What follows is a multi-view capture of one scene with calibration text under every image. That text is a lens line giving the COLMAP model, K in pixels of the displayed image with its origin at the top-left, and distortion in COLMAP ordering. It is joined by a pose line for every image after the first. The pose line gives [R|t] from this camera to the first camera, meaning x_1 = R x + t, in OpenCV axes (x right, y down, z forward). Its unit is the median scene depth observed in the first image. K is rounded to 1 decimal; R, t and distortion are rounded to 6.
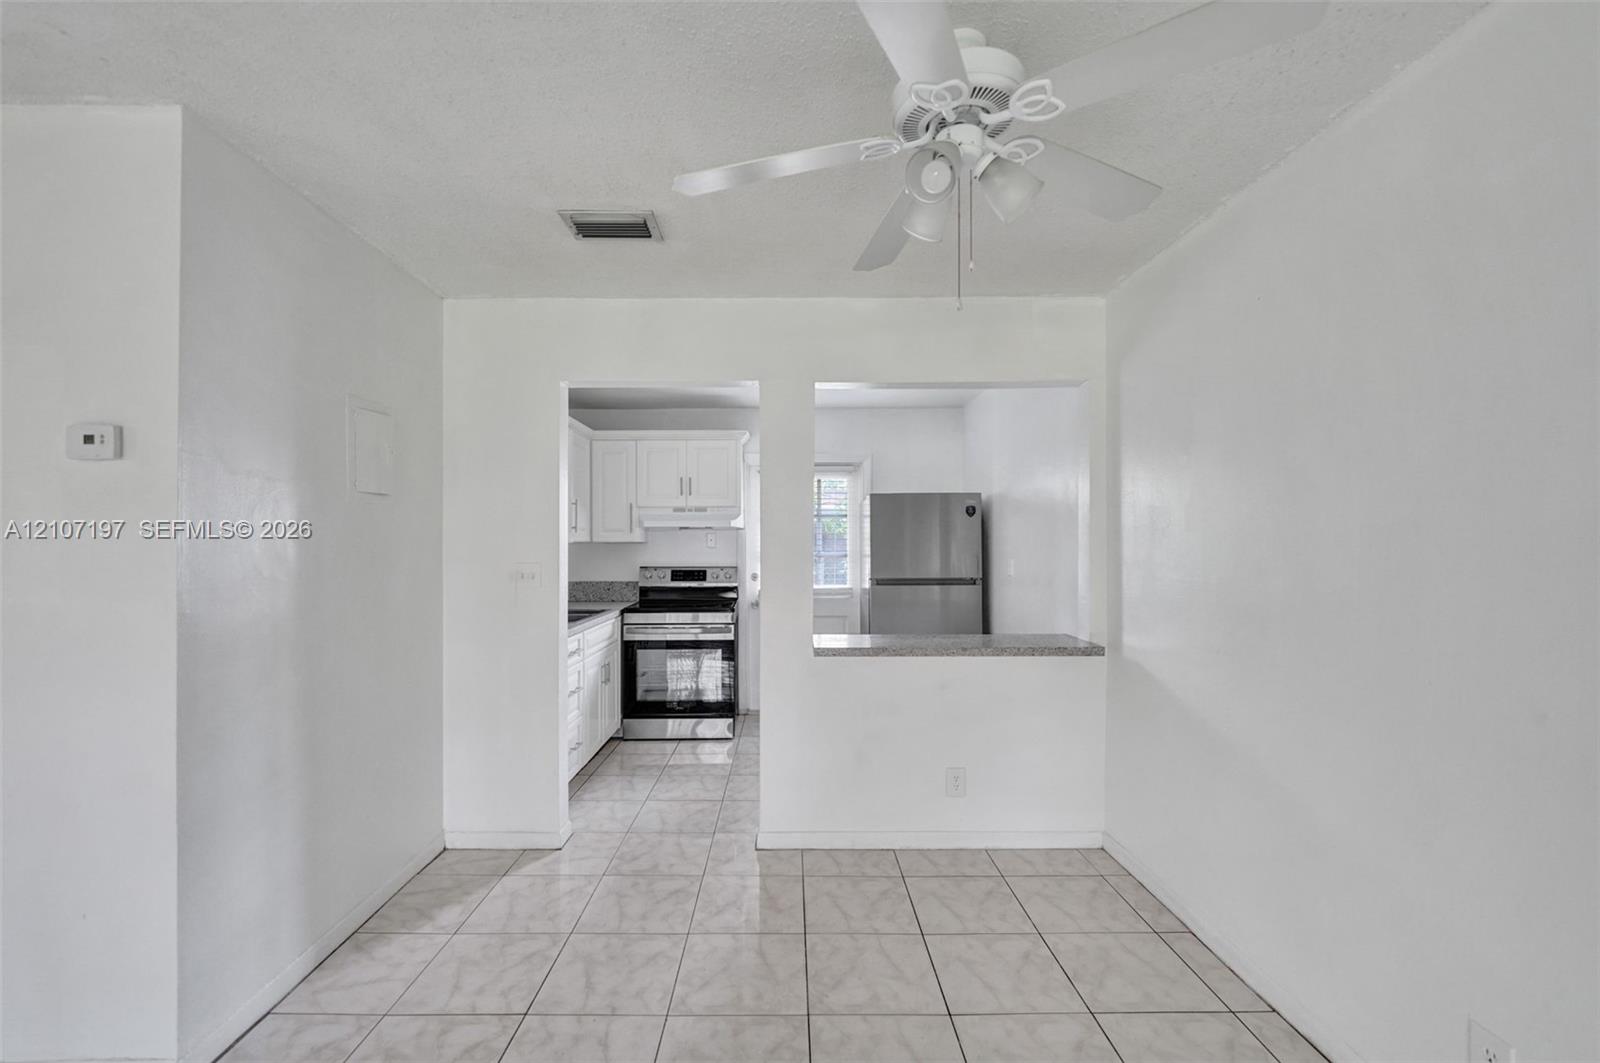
lens RADIAL K [[673.6, 0, 798.0], [0, 673.6, 539.6], [0, 0, 1]] dist [0.001835, 0.000006]
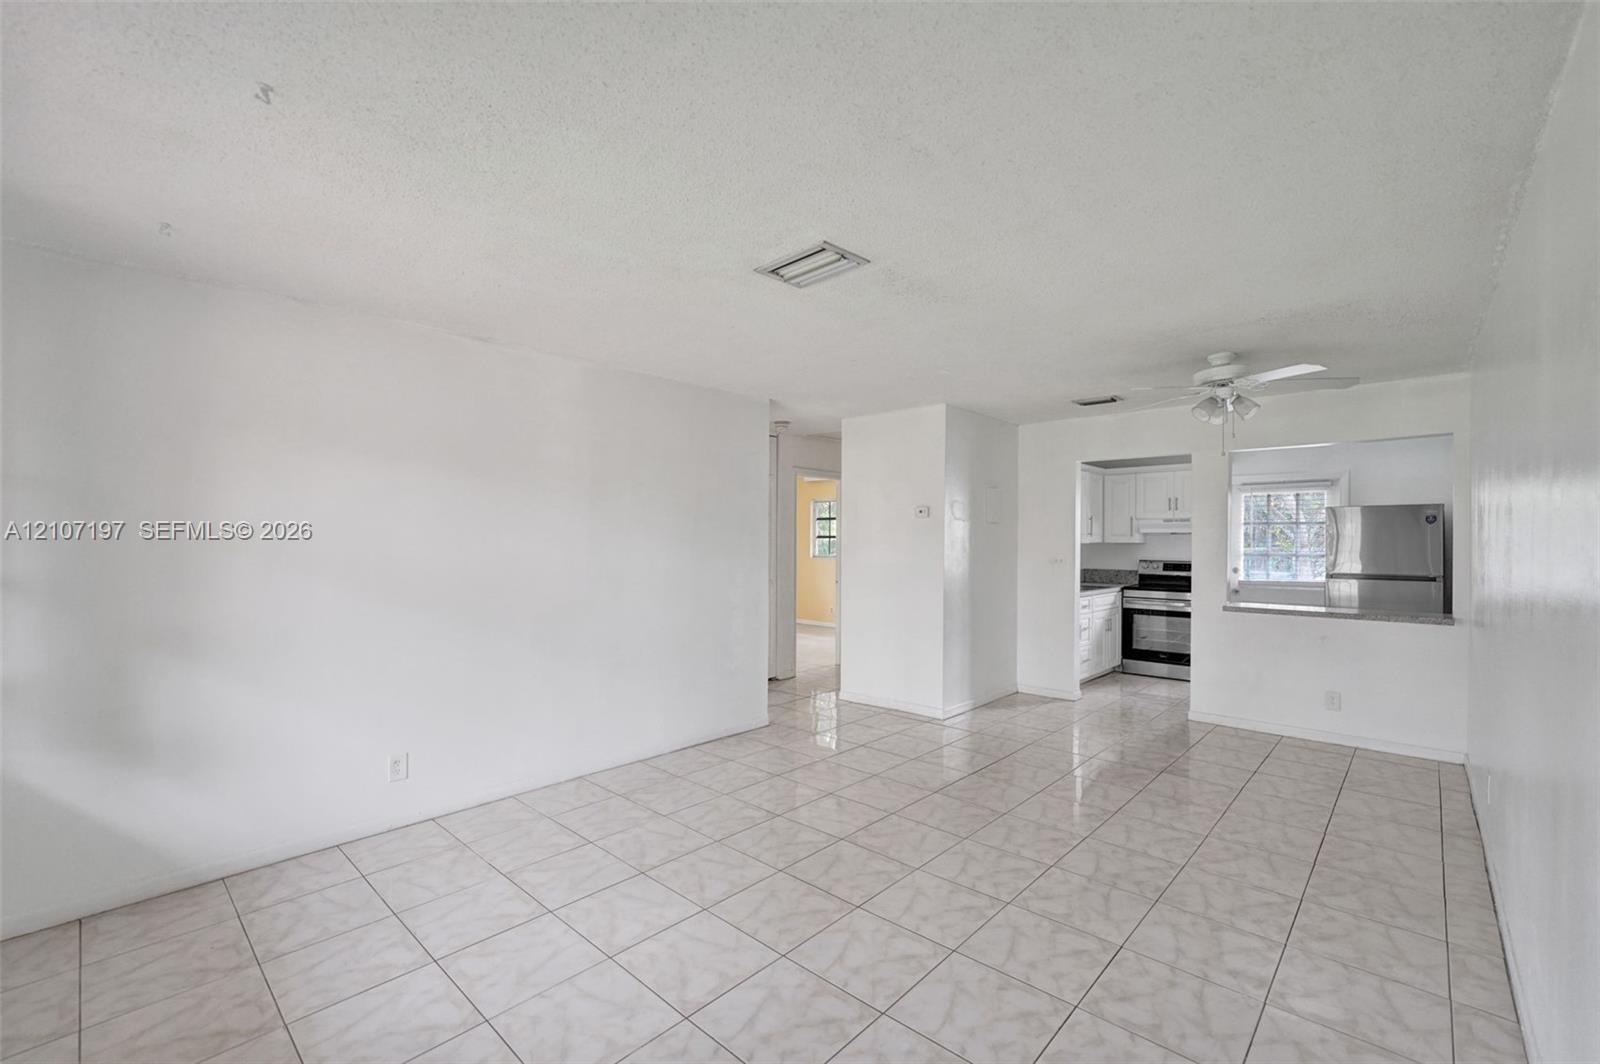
lens RADIAL K [[682.3, 0, 800.0], [0, 682.3, 532.0], [0, 0, 1]] dist [0.013322, -0.000315]
pose [[0.719860, -0.004354, -0.694105, 0.278210], [-0.002640, 0.999956, -0.009010, -0.005540], [0.694114, 0.008318, 0.719817, -0.600840]]
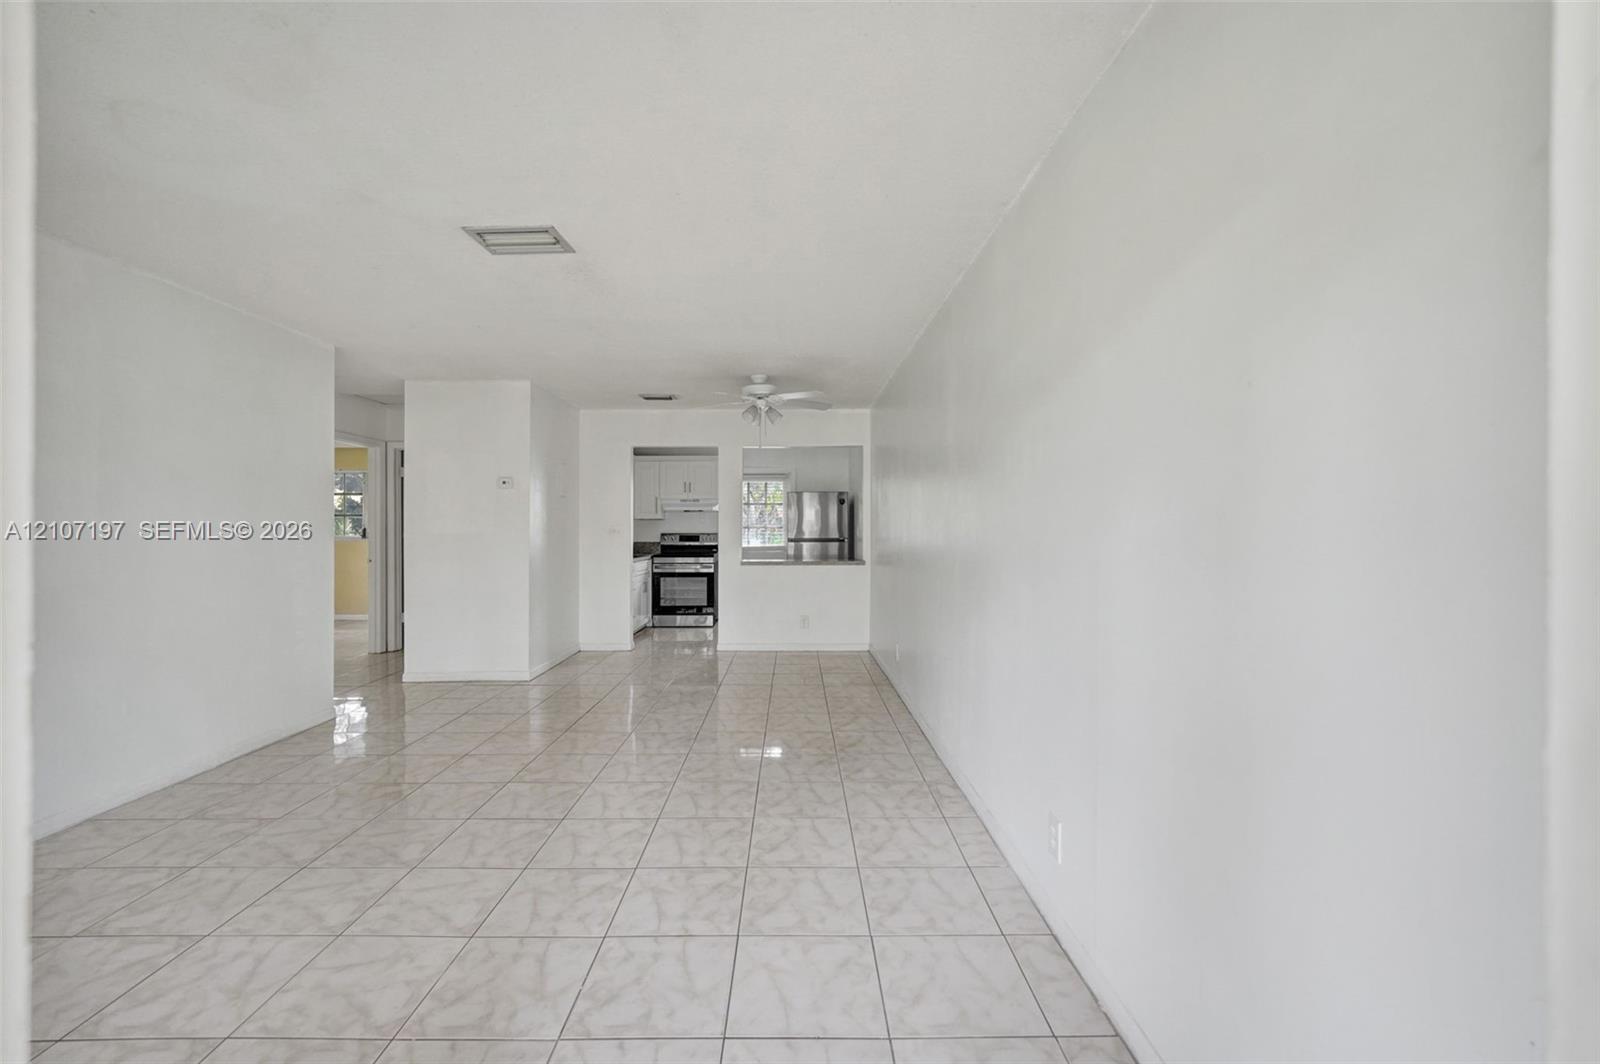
lens RADIAL K [[672.0, 0, 789.4], [0, 672.0, 514.2], [0, 0, 1]] dist [0.013336, -0.000322]
pose [[0.999585, -0.000536, -0.028789, 0.155356], [0.000020, 0.999839, -0.017942, 0.023510], [0.028794, 0.017934, 0.999424, -0.774079]]
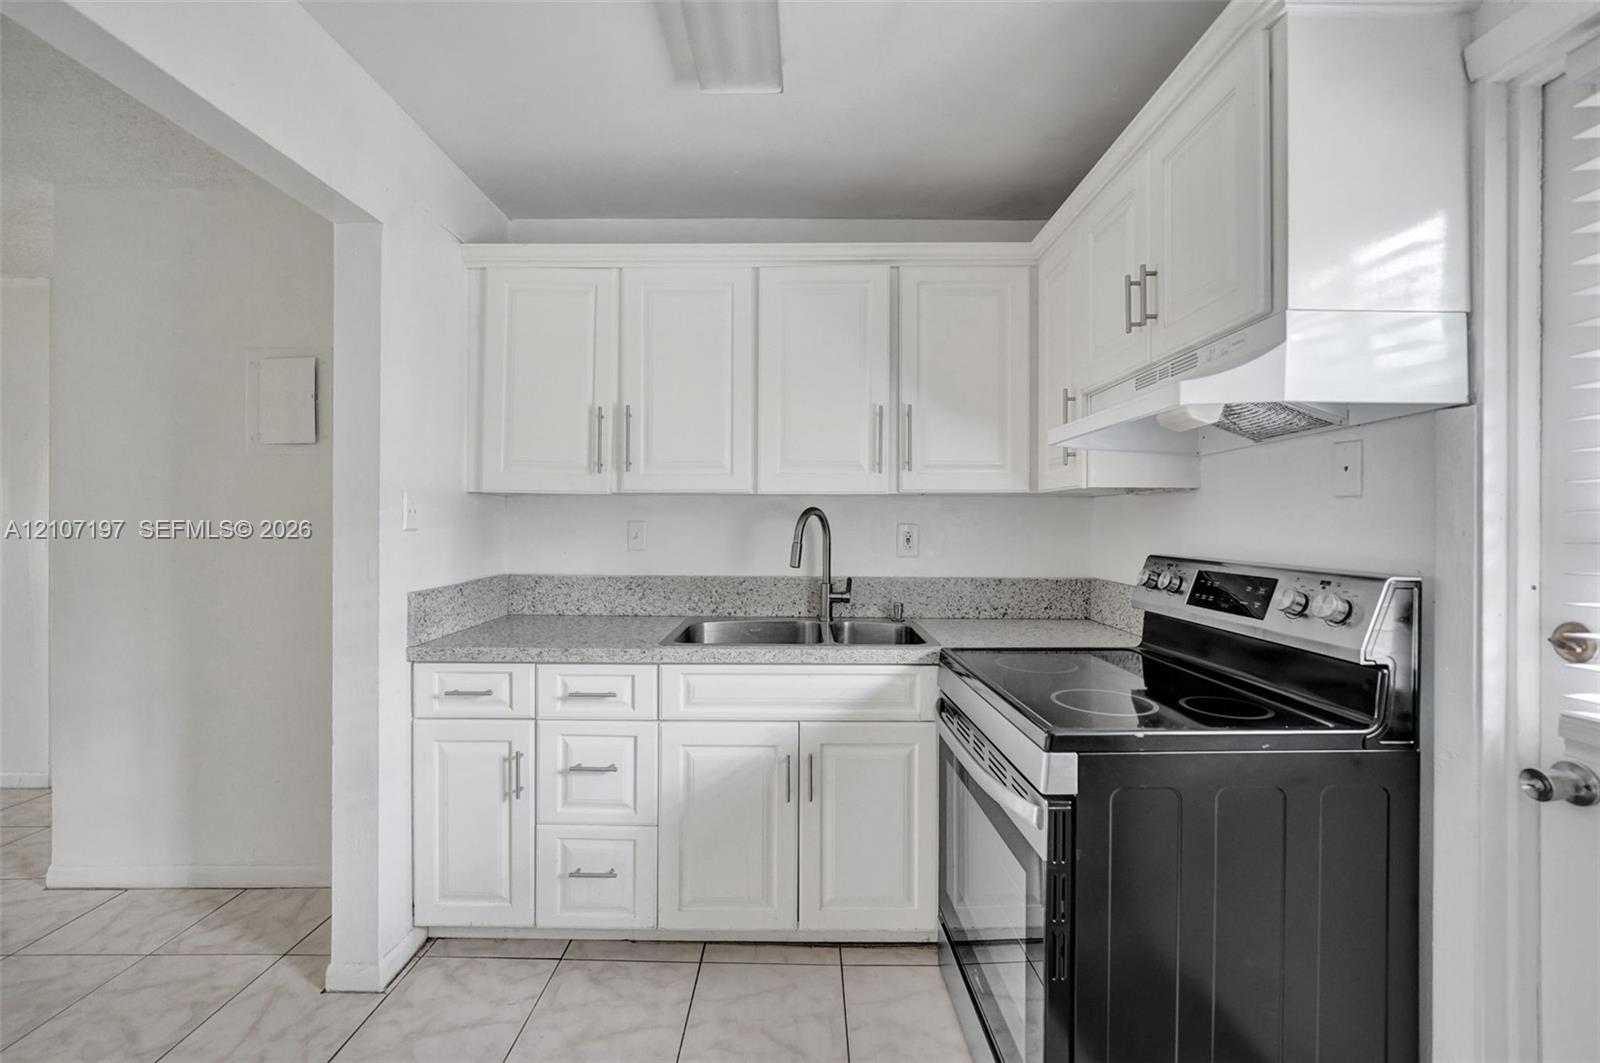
lens RADIAL K [[672.0, 0, 789.4], [0, 672.0, 513.7], [0, 0, 1]] dist [0.013336, -0.000322]
pose [[-0.036989, -0.017214, -0.999167, 0.153349], [0.001862, 0.999849, -0.017295, 0.024549], [0.999314, -0.002500, -0.036951, 0.875976]]
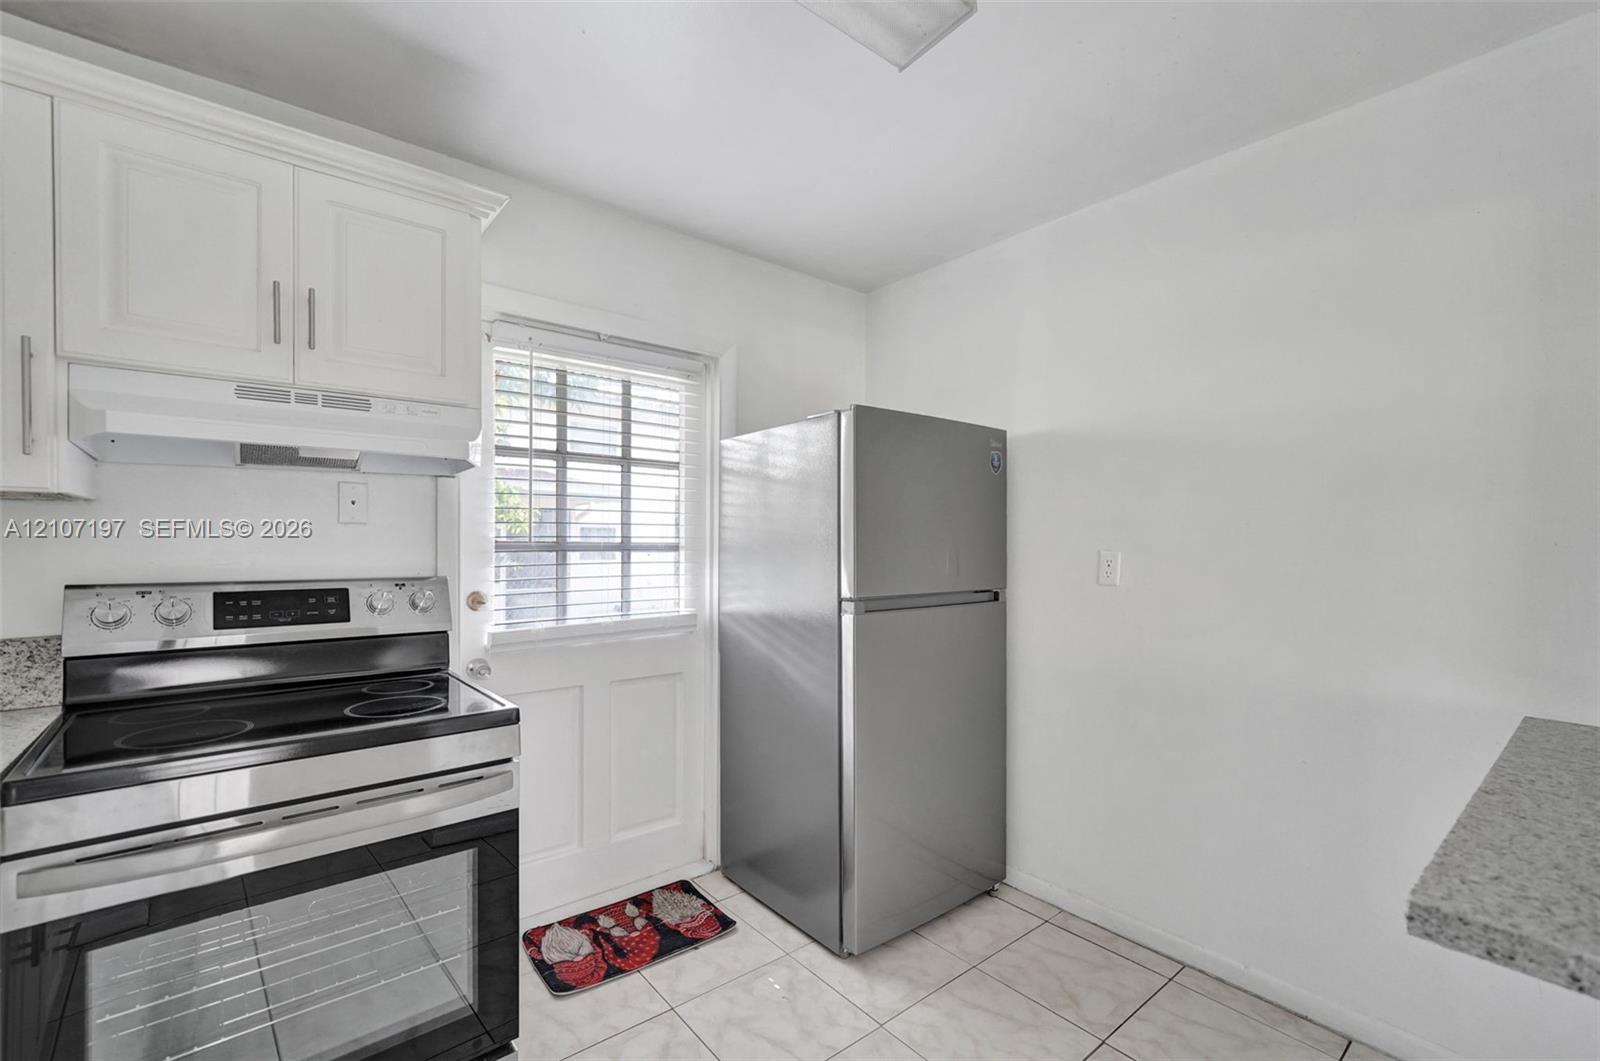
lens RADIAL K [[656.0, 0, 758.9], [0, 656.0, 544.6], [0, 0, 1]] dist [0.000532, 0.000190]
pose [[0.808260, 0.002589, 0.588820, -0.177194], [-0.010131, 0.999903, 0.009511, 0.019246], [-0.588738, -0.013653, 0.808208, 0.662644]]
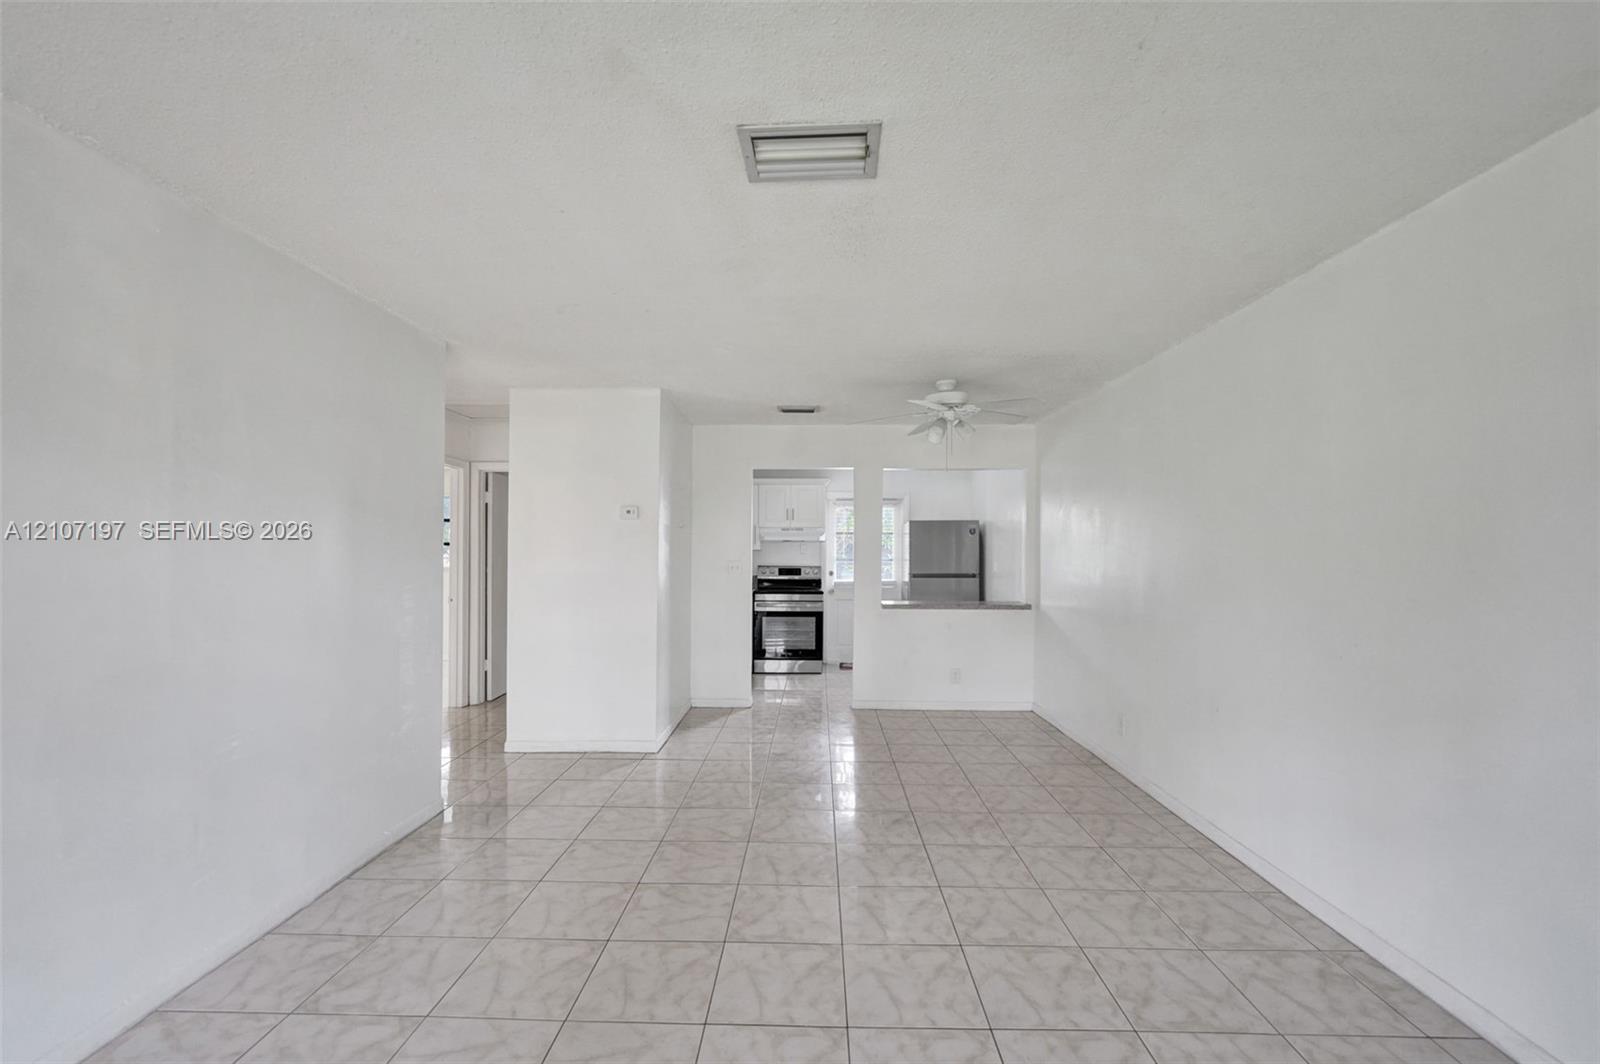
lens RADIAL K [[682.3, 0, 800.0], [0, 682.3, 532.0], [0, 0, 1]] dist [0.013322, -0.000315]
pose [[0.998730, 0.003476, -0.050265, -0.066058], [-0.004744, 0.999673, -0.025132, 0.001433], [0.050161, 0.025338, 0.998420, -0.594751]]
